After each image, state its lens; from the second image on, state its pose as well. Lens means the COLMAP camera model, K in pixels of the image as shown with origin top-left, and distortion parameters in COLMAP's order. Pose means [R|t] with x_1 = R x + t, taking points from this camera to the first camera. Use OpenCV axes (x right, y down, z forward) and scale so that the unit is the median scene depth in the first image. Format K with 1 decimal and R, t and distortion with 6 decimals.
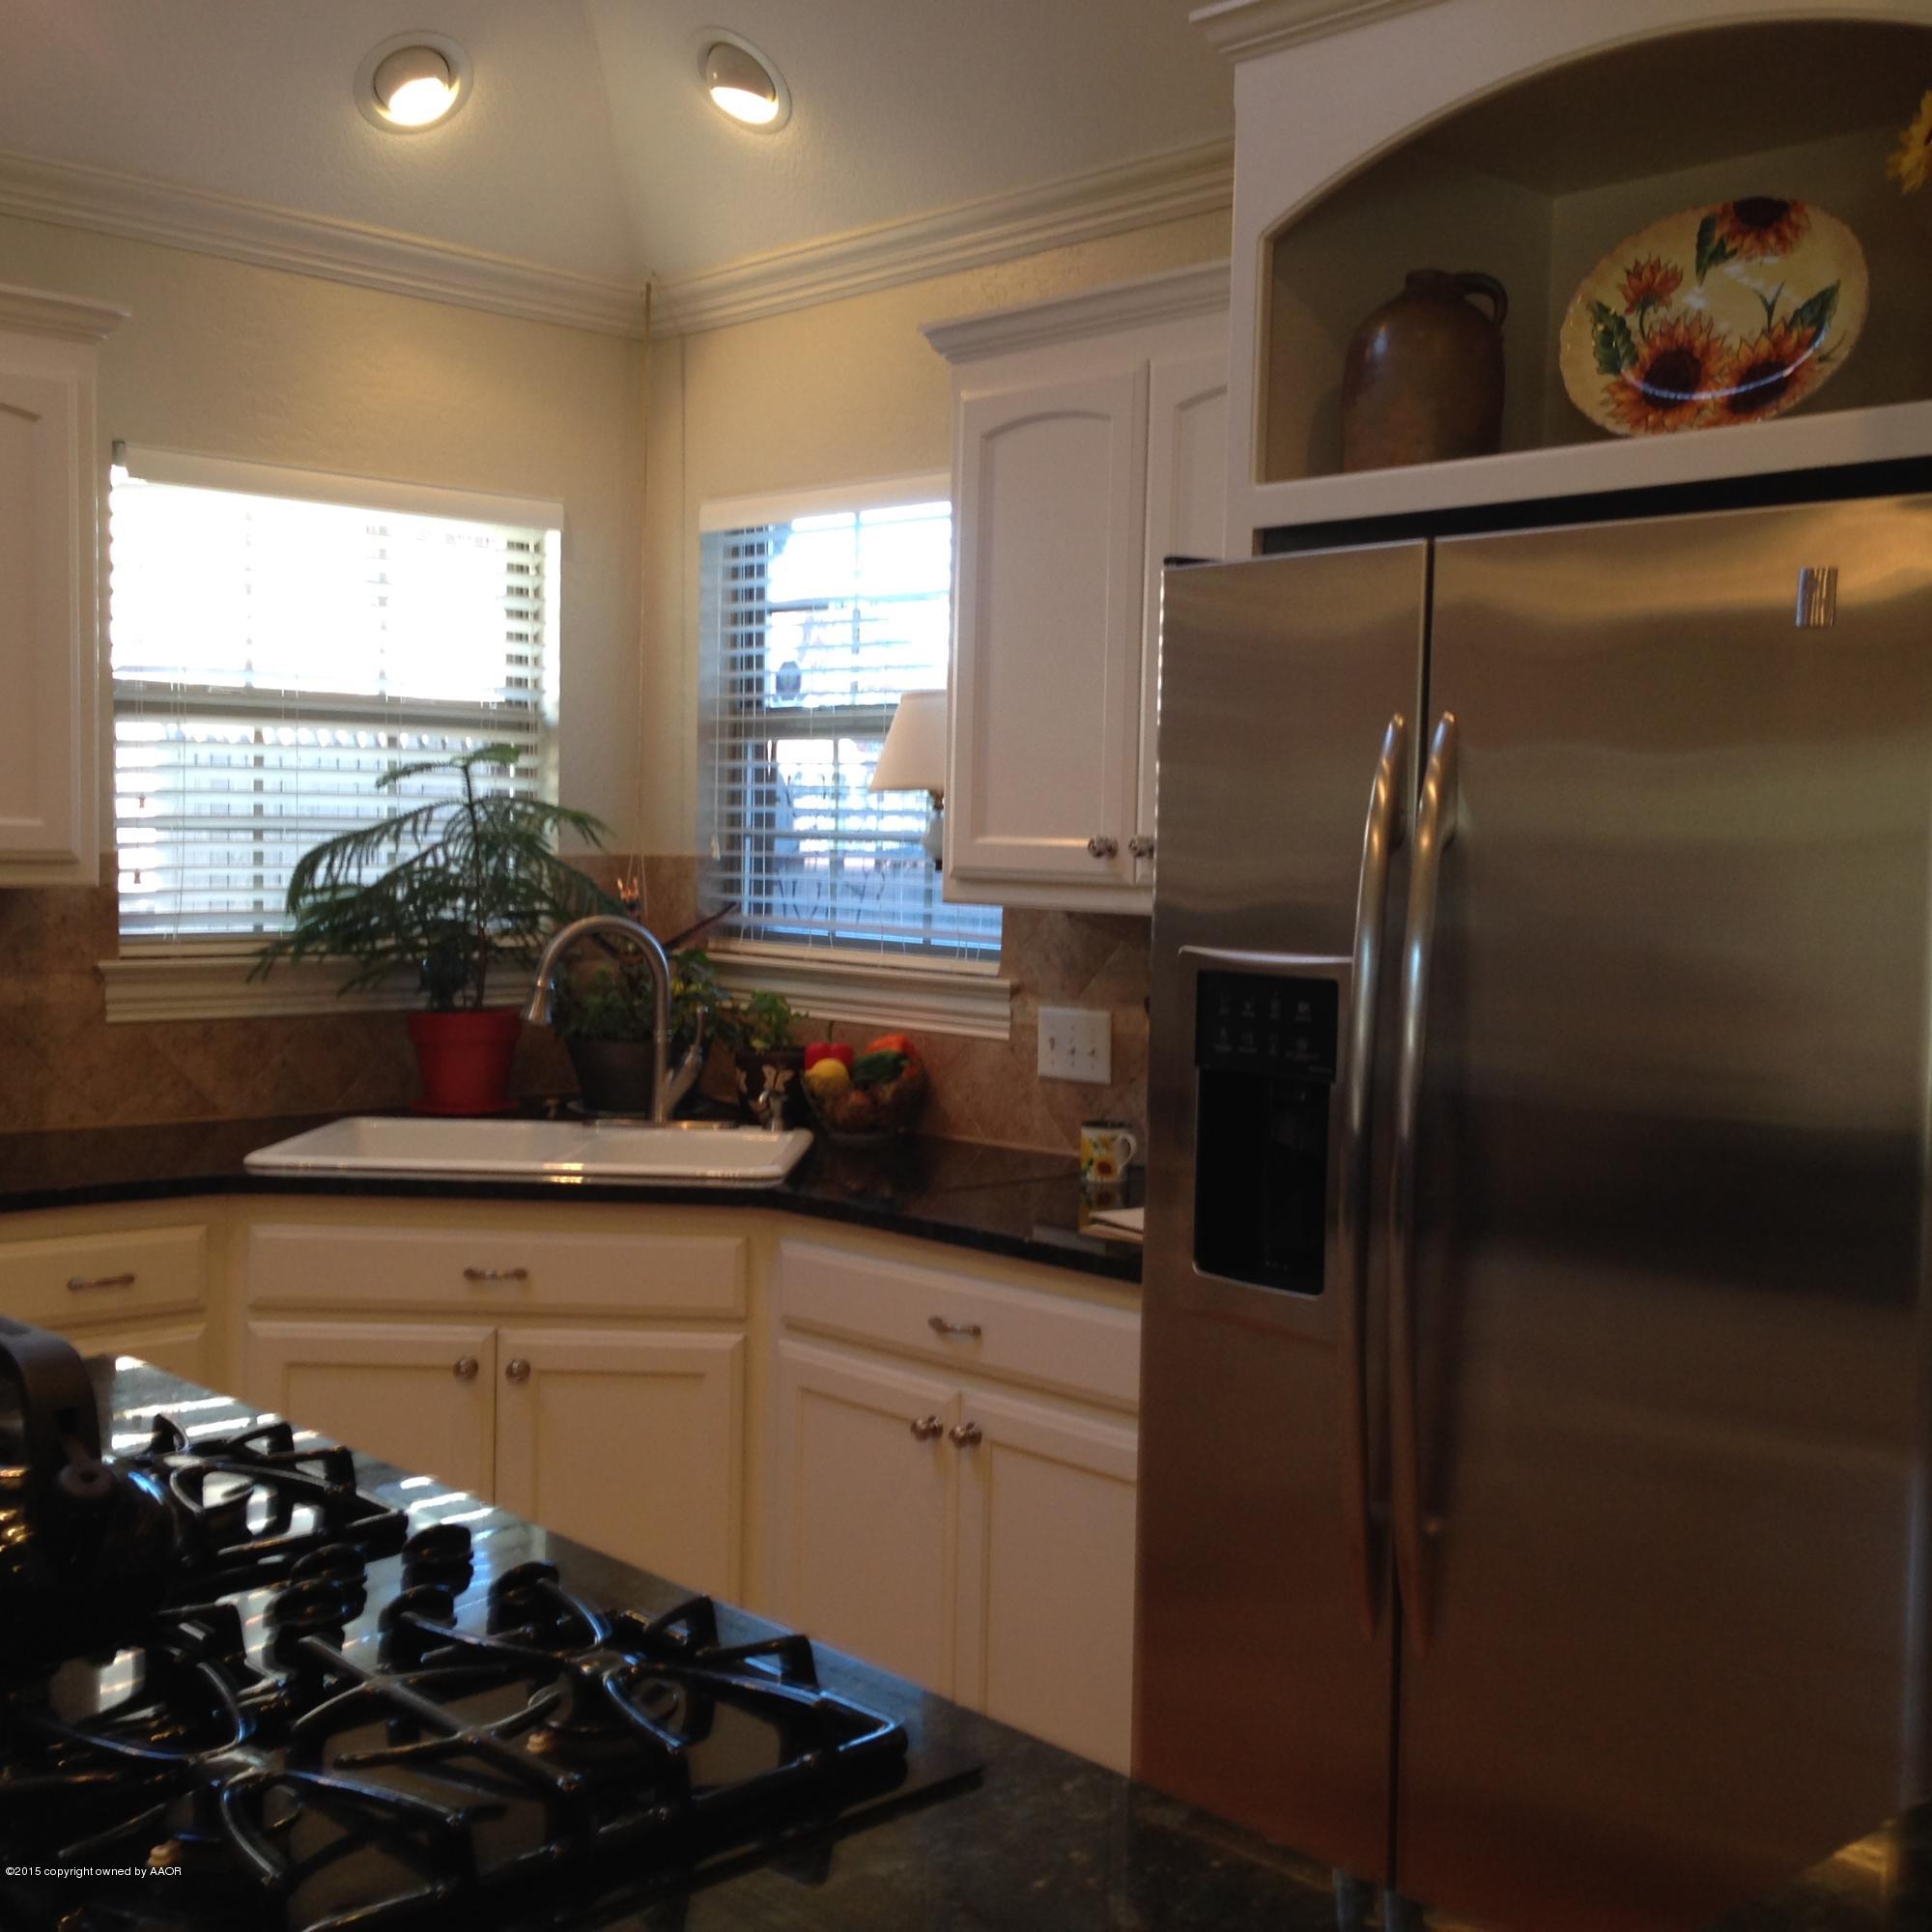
lens RADIAL K [[2366.5, 0, 966.0], [0, 2366.5, 966.0], [0, 0, 1]] dist [-0.006633, 0.254003]
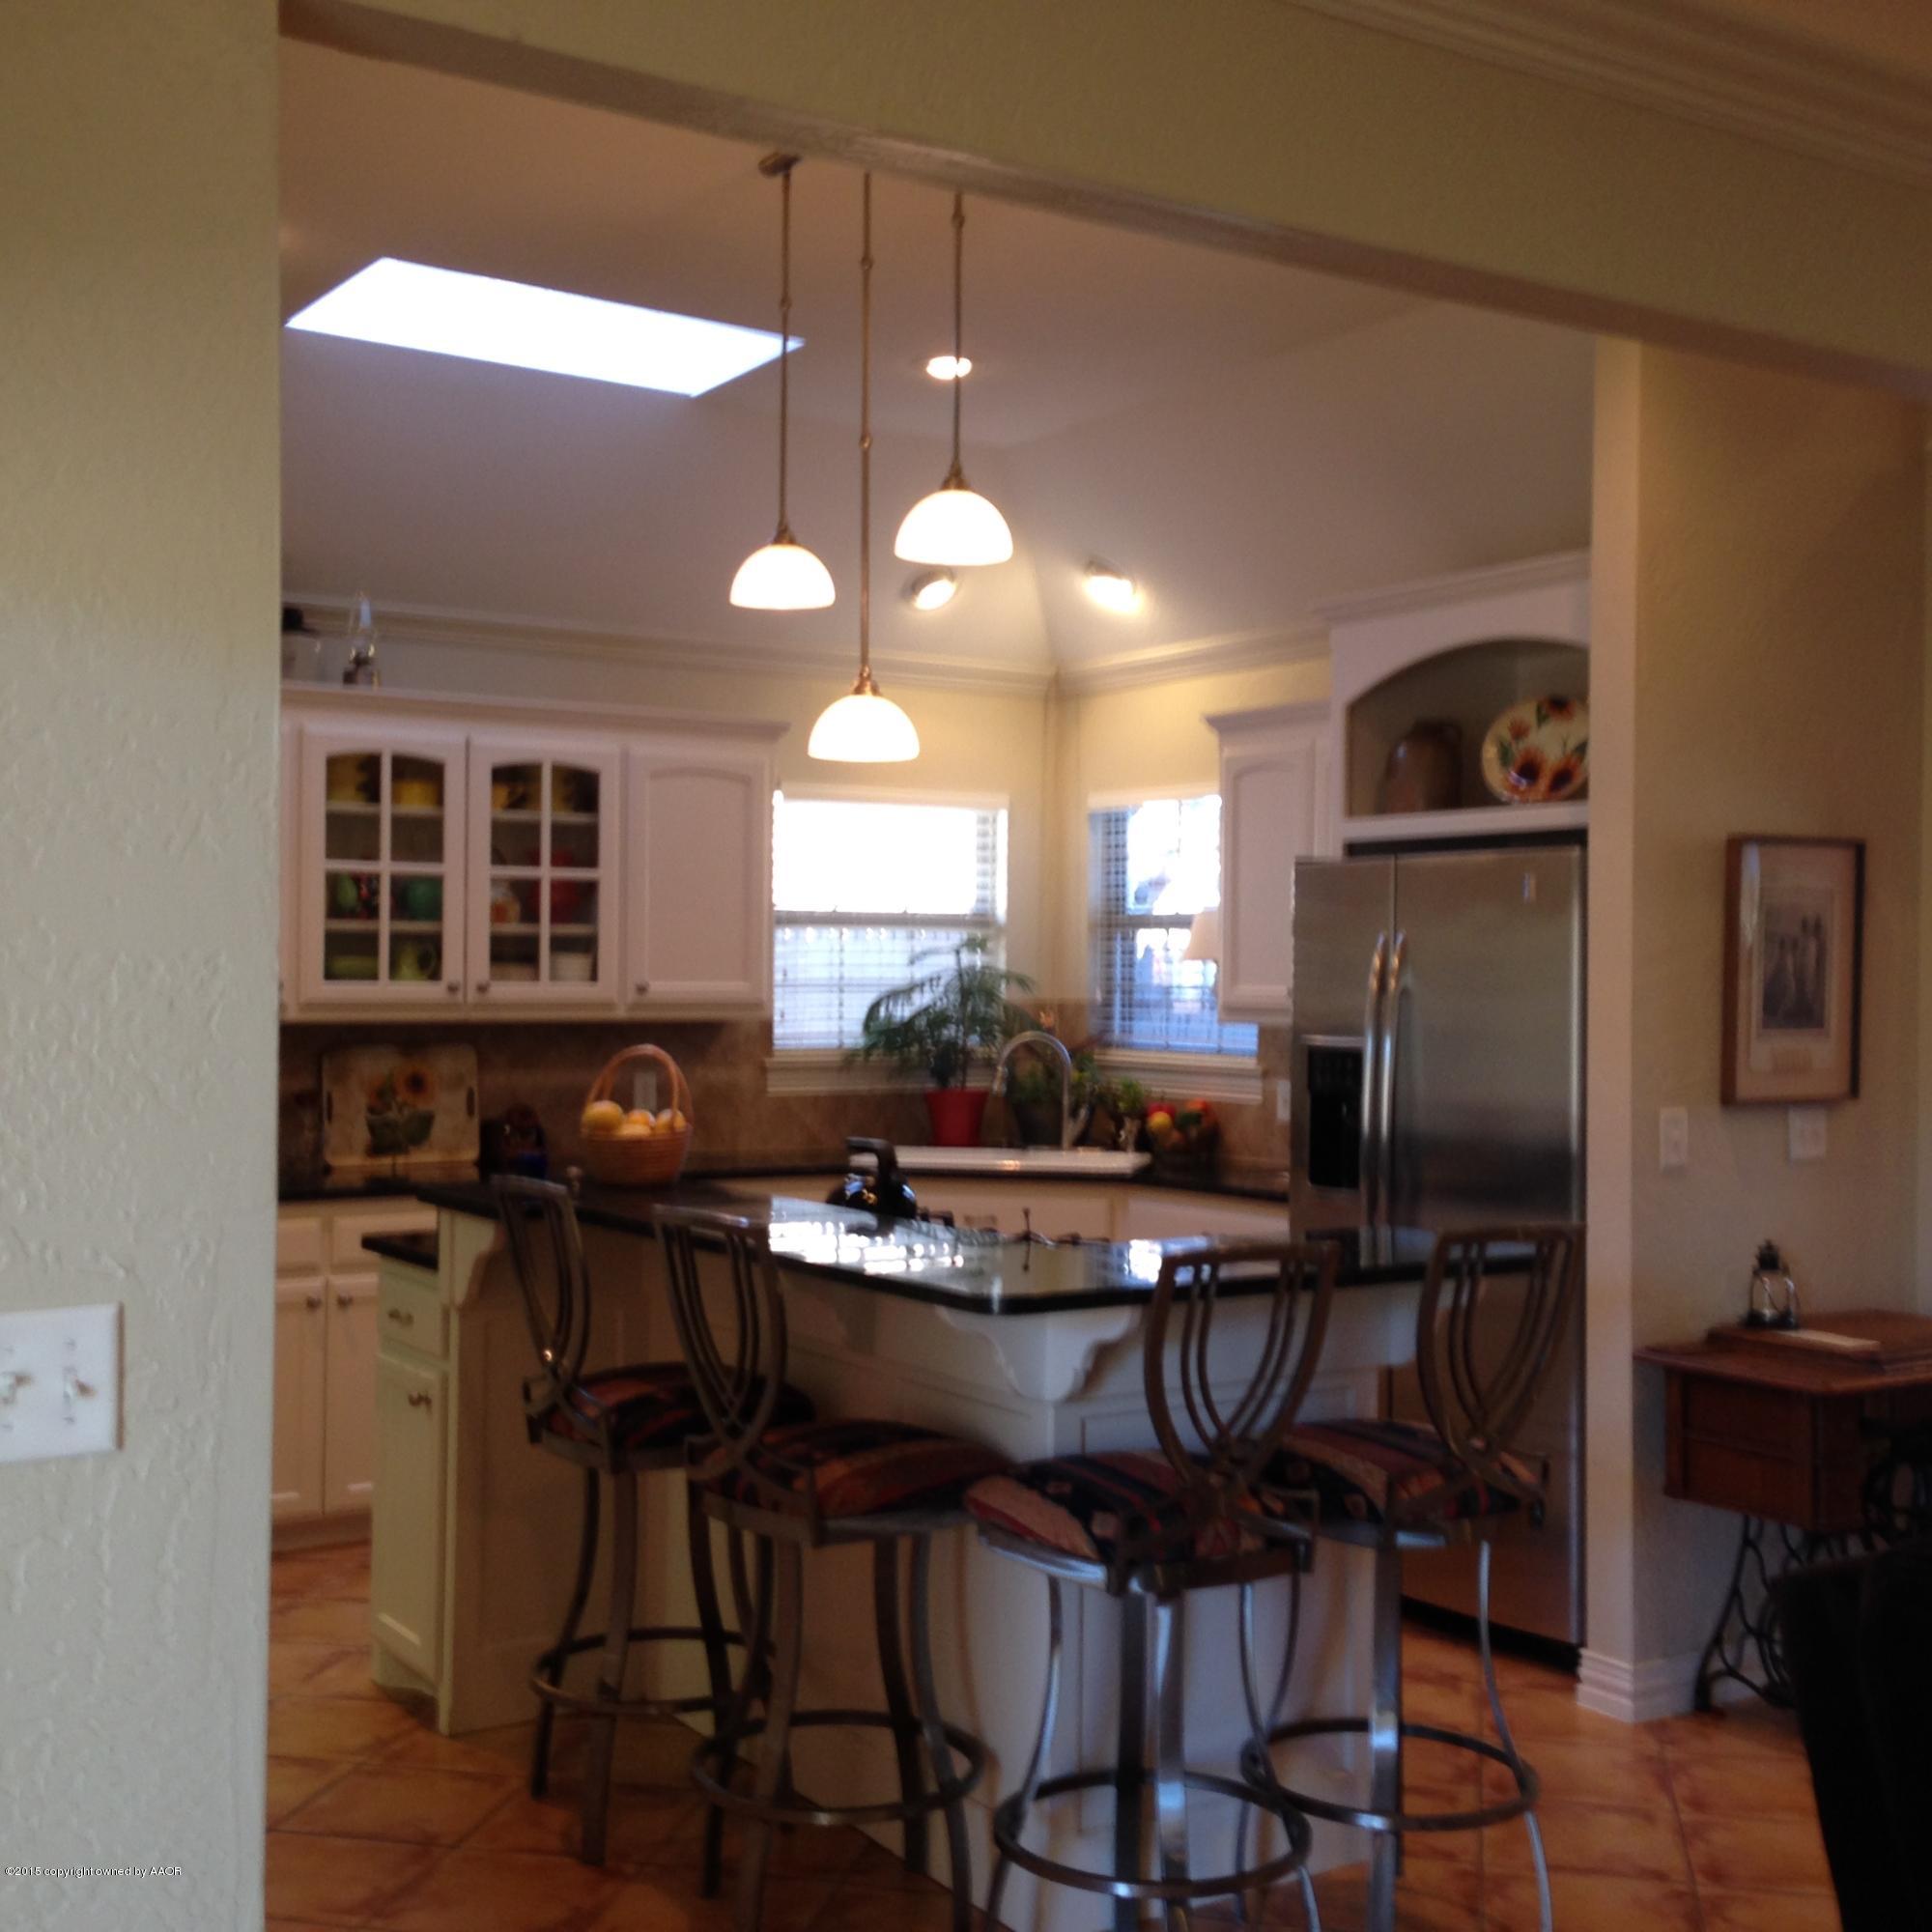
lens RADIAL K [[2339.8, 0, 995.7], [0, 2339.8, 981.4], [0, 0, 1]] dist [0.108599, -0.054747]
pose [[0.987420, -0.010249, -0.157789, 0.096811], [0.001008, 0.998285, -0.058535, 0.042630], [0.158118, 0.057640, 0.985736, -0.744149]]
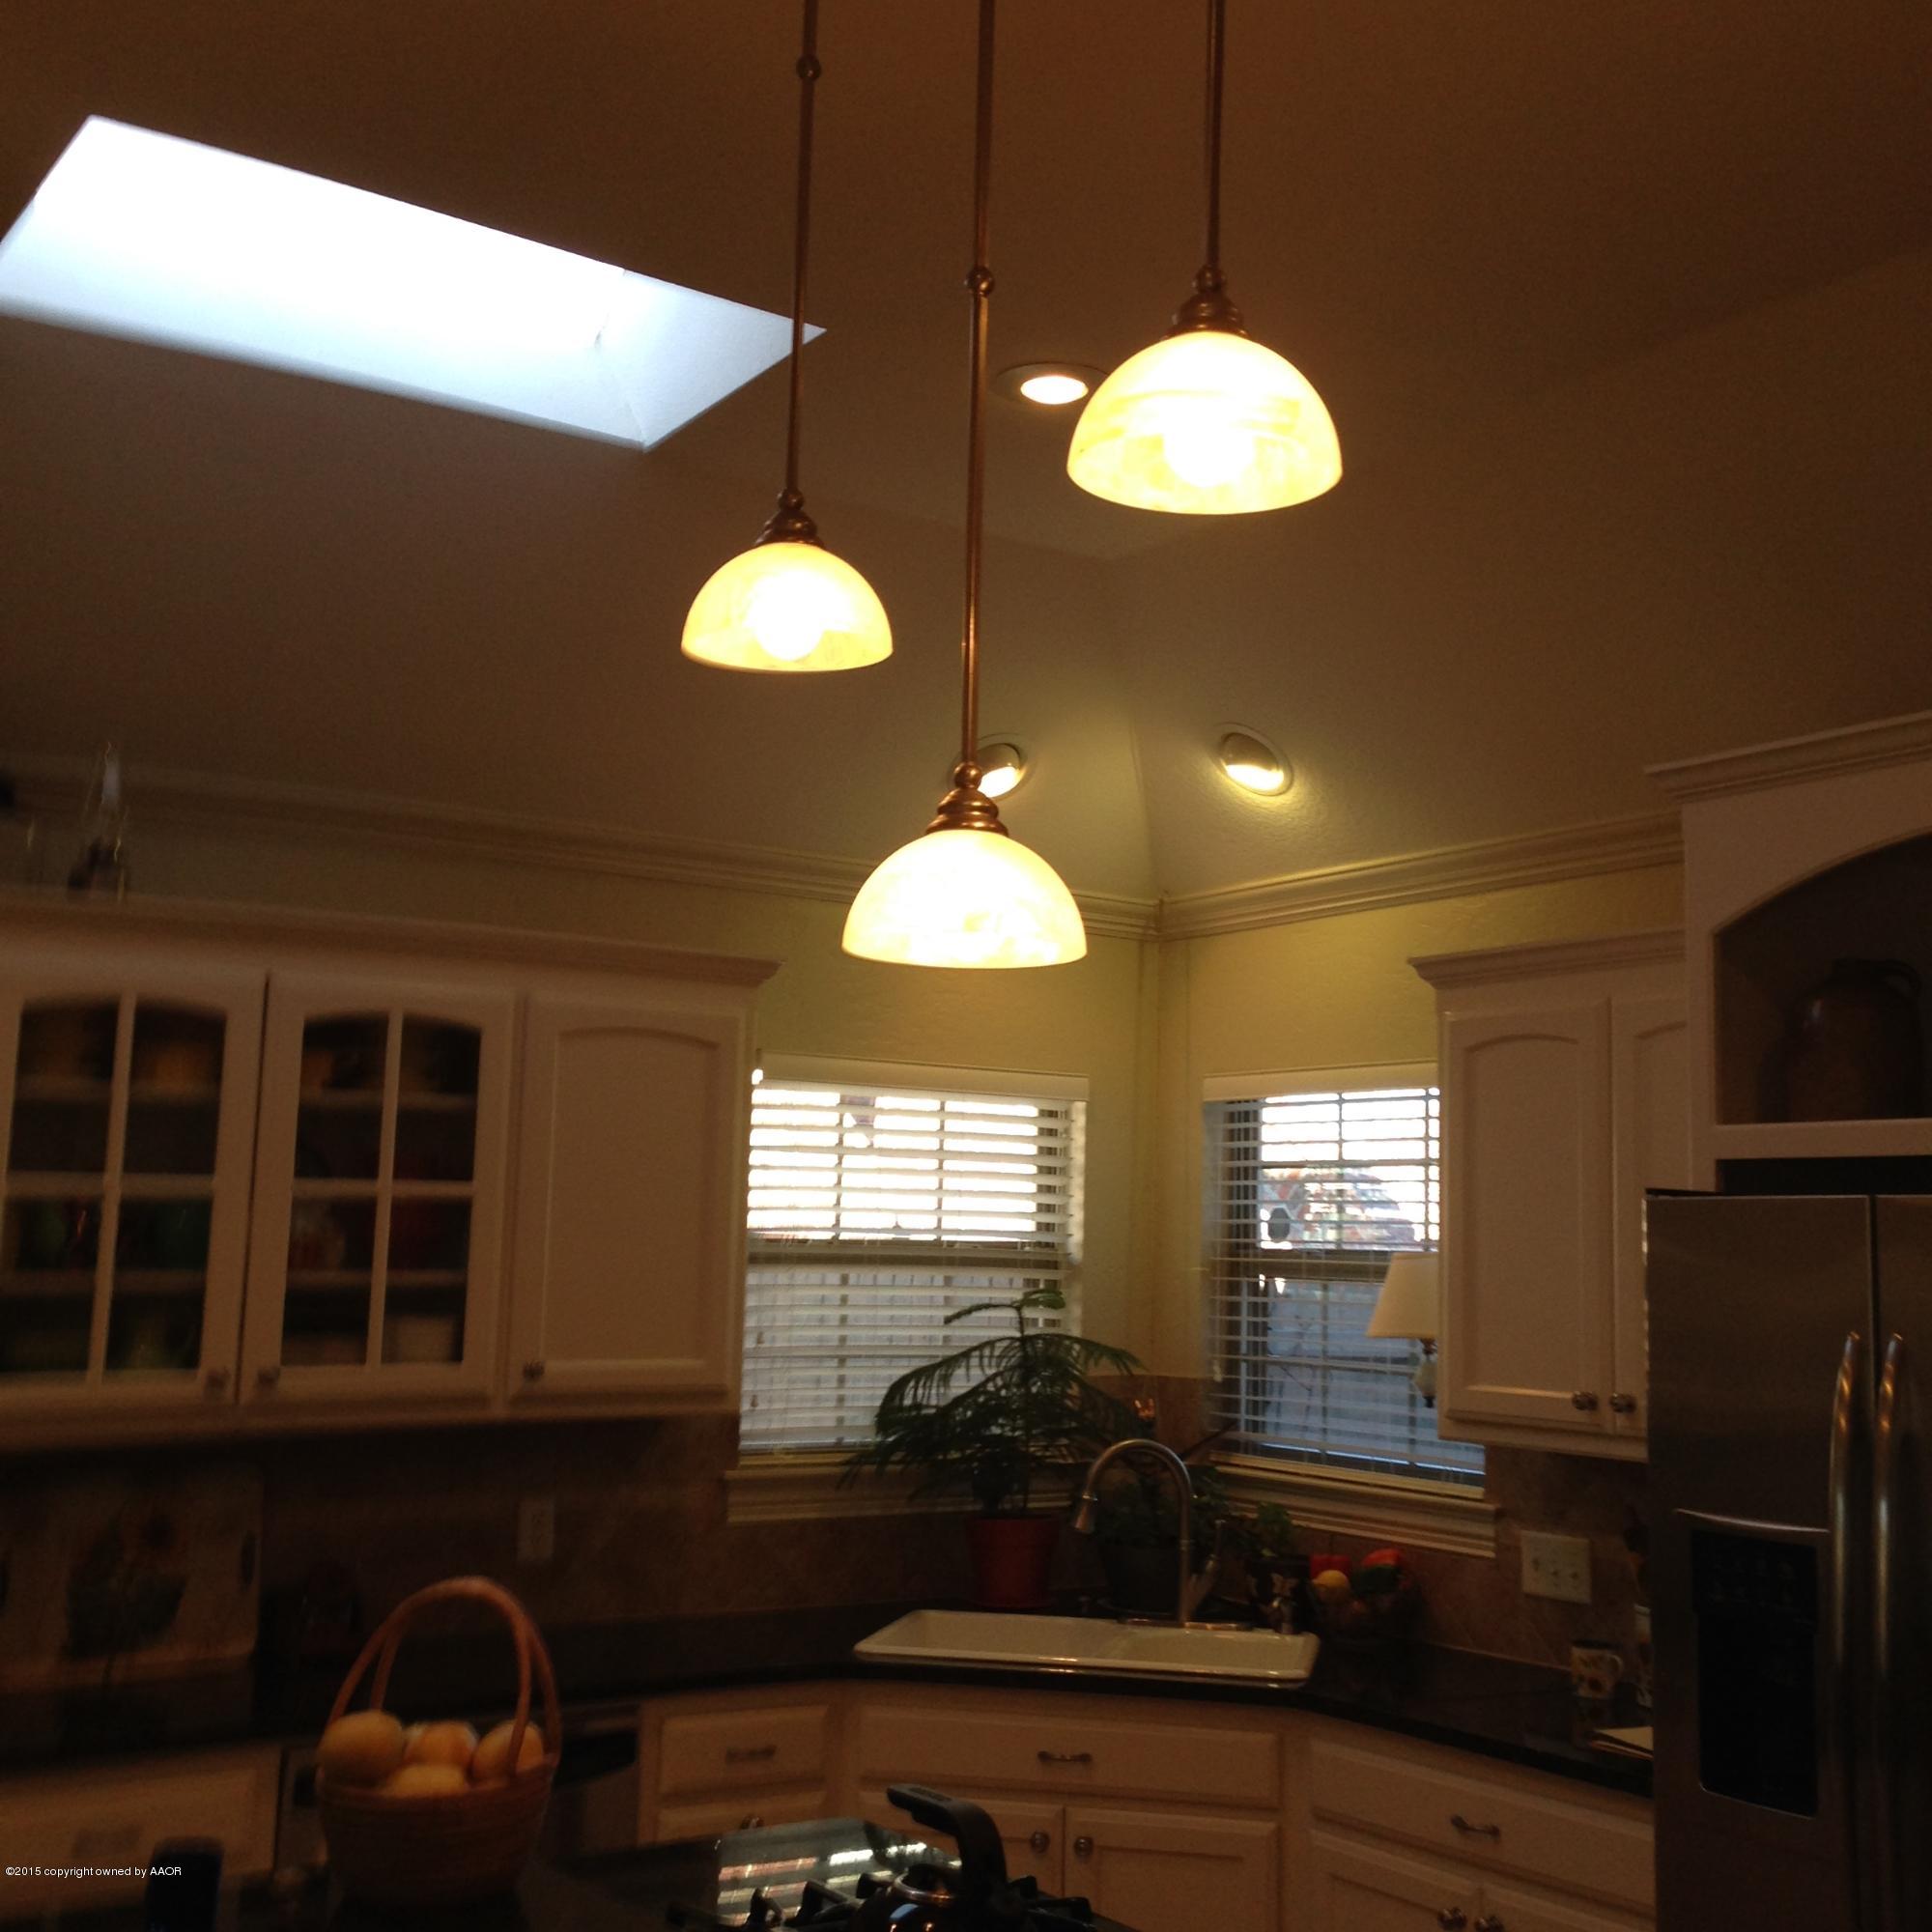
lens RADIAL K [[2373.7, 0, 964.9], [0, 2373.7, 1024.0], [0, 0, 1]] dist [0.158875, -0.018769]
pose [[0.986930, -0.013789, -0.160561, -0.042573], [-0.012600, 0.986679, -0.162188, -0.030392], [0.160658, 0.162091, 0.973609, -0.204124]]
